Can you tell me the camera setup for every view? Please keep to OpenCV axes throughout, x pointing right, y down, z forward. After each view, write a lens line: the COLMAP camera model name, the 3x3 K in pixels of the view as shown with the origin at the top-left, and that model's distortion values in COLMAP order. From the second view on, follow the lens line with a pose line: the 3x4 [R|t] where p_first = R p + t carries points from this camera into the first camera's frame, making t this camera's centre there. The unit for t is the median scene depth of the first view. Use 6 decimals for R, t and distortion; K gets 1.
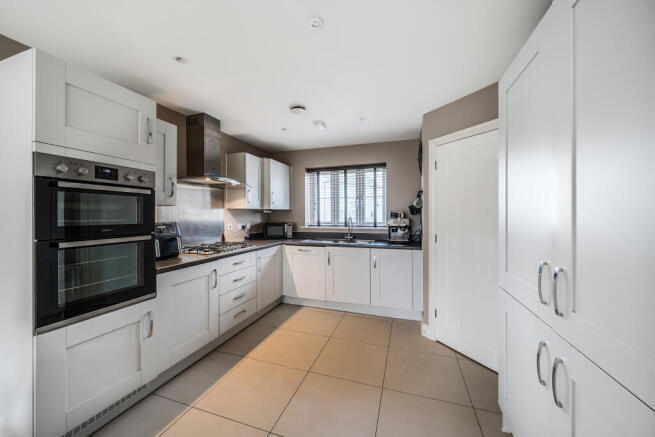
lens RADIAL K [[248.2, 0, 325.8], [0, 248.2, 214.7], [0, 0, 1]] dist [-0.000289, 0.000120]
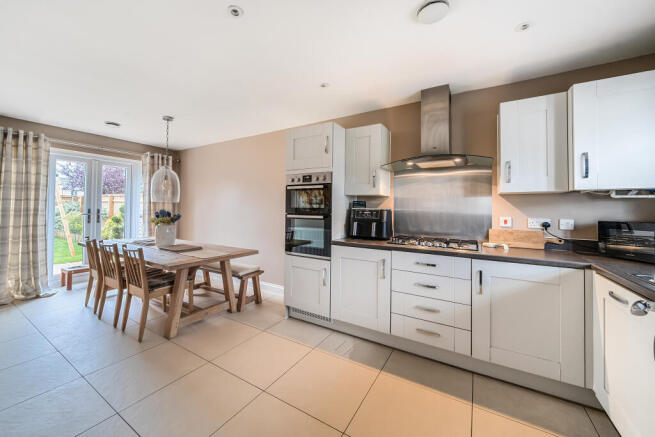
lens RADIAL K [[248.2, 0, 318.1], [0, 248.2, 206.3], [0, 0, 1]] dist [-0.000289, 0.000120]
pose [[-0.232796, -0.016371, -0.972388, 0.346504], [-0.016618, 0.999779, -0.012853, 0.022168], [0.972384, 0.013167, -0.233017, 0.623500]]
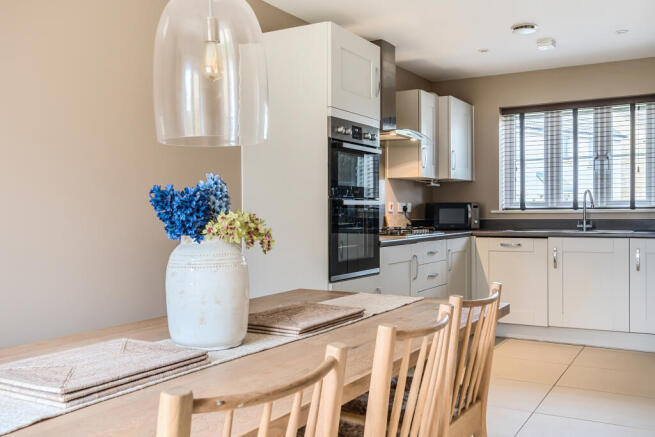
lens RADIAL K [[653.1, 0, 328.0], [0, 653.1, 217.2], [0, 0, 1]] dist [0.023083, 0.000000]
pose [[0.982917, -0.002029, -0.184040, -0.220367], [0.003435, 0.999967, 0.007323, 0.058805], [0.184019, -0.007830, 0.982891, -0.629690]]
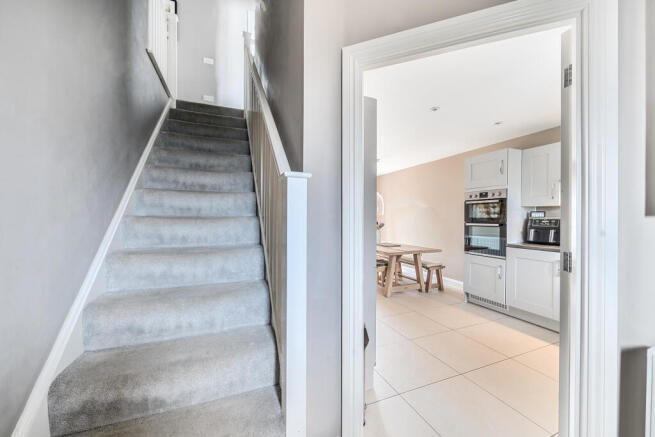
lens RADIAL K [[248.2, 0, 325.8], [0, 248.2, 221.4], [0, 0, 1]] dist [-0.000289, 0.000120]
pose [[-0.758539, 0.005730, -0.651602, 0.711551], [-0.004702, 0.999887, 0.014266, 0.020777], [0.651610, 0.013885, -0.758427, 0.745893]]
